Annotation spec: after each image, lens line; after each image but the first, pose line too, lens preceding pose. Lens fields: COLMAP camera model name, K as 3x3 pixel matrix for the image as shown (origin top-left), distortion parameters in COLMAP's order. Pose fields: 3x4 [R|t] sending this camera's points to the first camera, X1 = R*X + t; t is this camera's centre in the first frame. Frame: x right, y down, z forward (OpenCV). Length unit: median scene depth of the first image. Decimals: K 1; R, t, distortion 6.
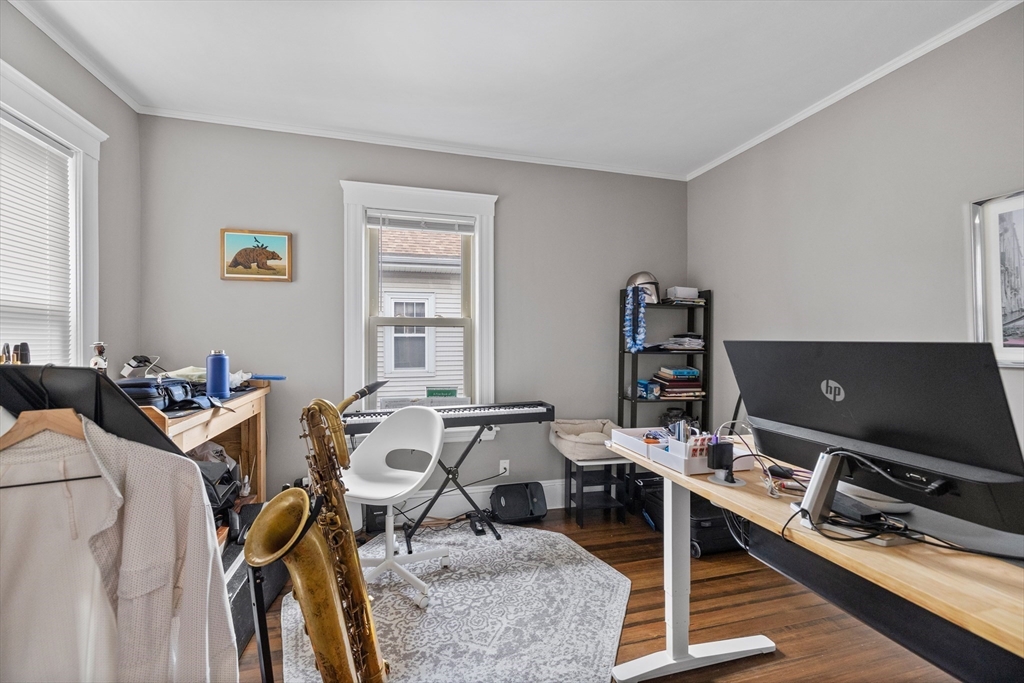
lens RADIAL K [[454.3, 0, 532.7], [0, 454.3, 347.0], [0, 0, 1]] dist [0.005456, -0.001218]
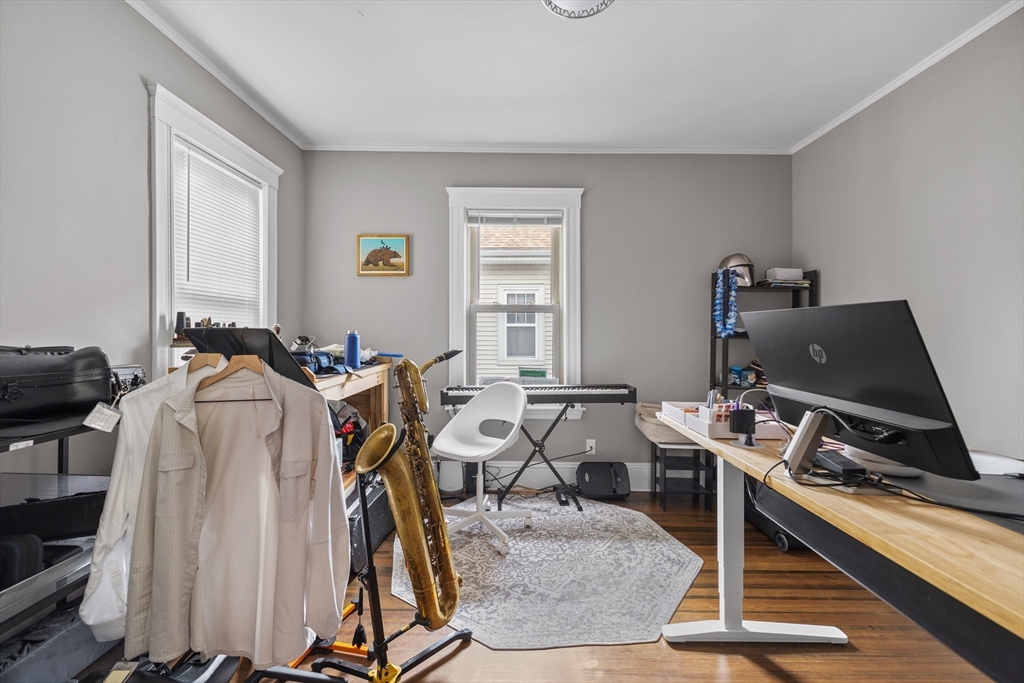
lens RADIAL K [[454.3, 0, 513.6], [0, 454.3, 337.5], [0, 0, 1]] dist [0.005456, -0.001218]
pose [[0.959020, 0.006457, -0.283264, 0.107377], [-0.006644, 0.999978, 0.000301, 0.024343], [0.283259, 0.001593, 0.959042, -0.096936]]
